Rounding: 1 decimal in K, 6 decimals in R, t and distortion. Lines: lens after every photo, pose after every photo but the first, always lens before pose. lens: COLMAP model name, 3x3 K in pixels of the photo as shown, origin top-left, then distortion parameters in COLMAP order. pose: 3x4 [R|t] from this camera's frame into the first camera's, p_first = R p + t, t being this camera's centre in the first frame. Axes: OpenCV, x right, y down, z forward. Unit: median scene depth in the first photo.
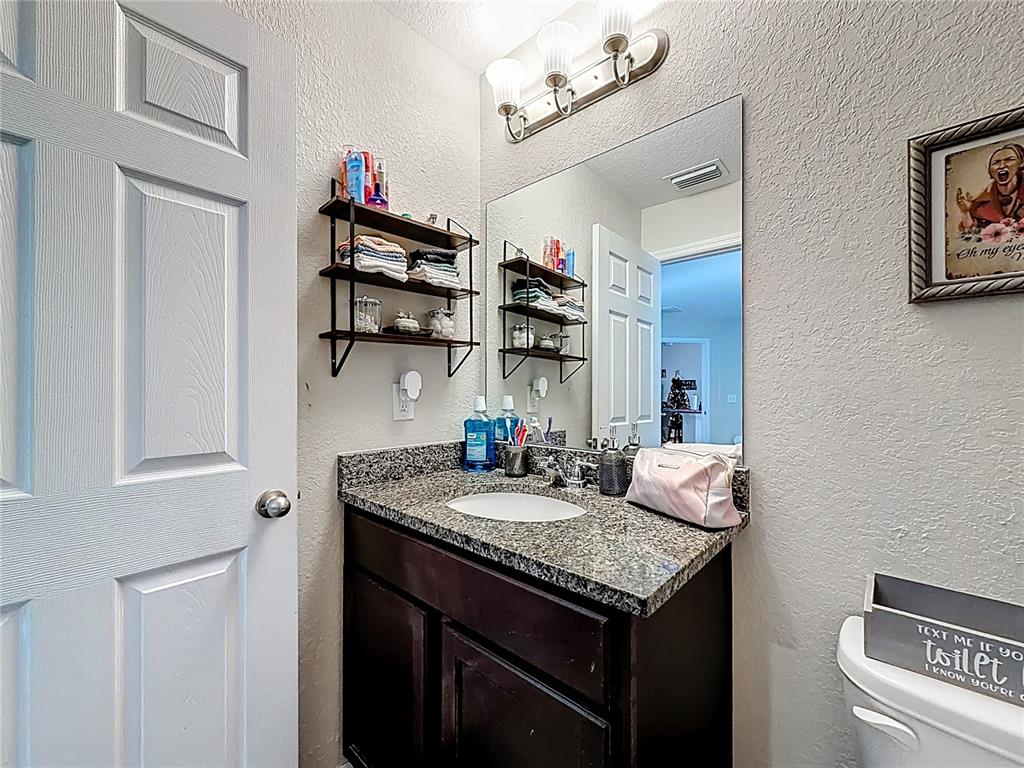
lens RADIAL K [[415.7, 0, 514.5], [0, 415.7, 390.8], [0, 0, 1]] dist [0.001871, -0.000139]
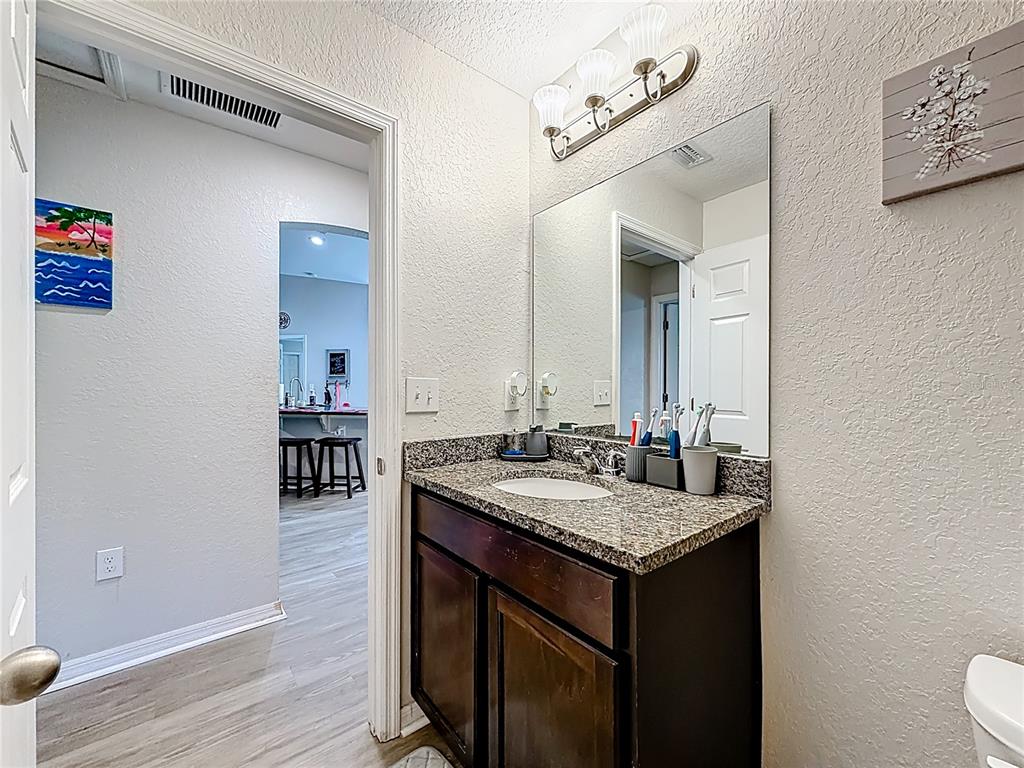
lens RADIAL K [[415.7, 0, 514.8], [0, 415.7, 384.7], [0, 0, 1]] dist [0.001871, -0.000139]
pose [[0.983006, -0.002462, -0.183557, 0.100347], [0.002029, 0.999995, -0.002546, -0.003234], [0.183562, 0.002130, 0.983006, -0.115335]]
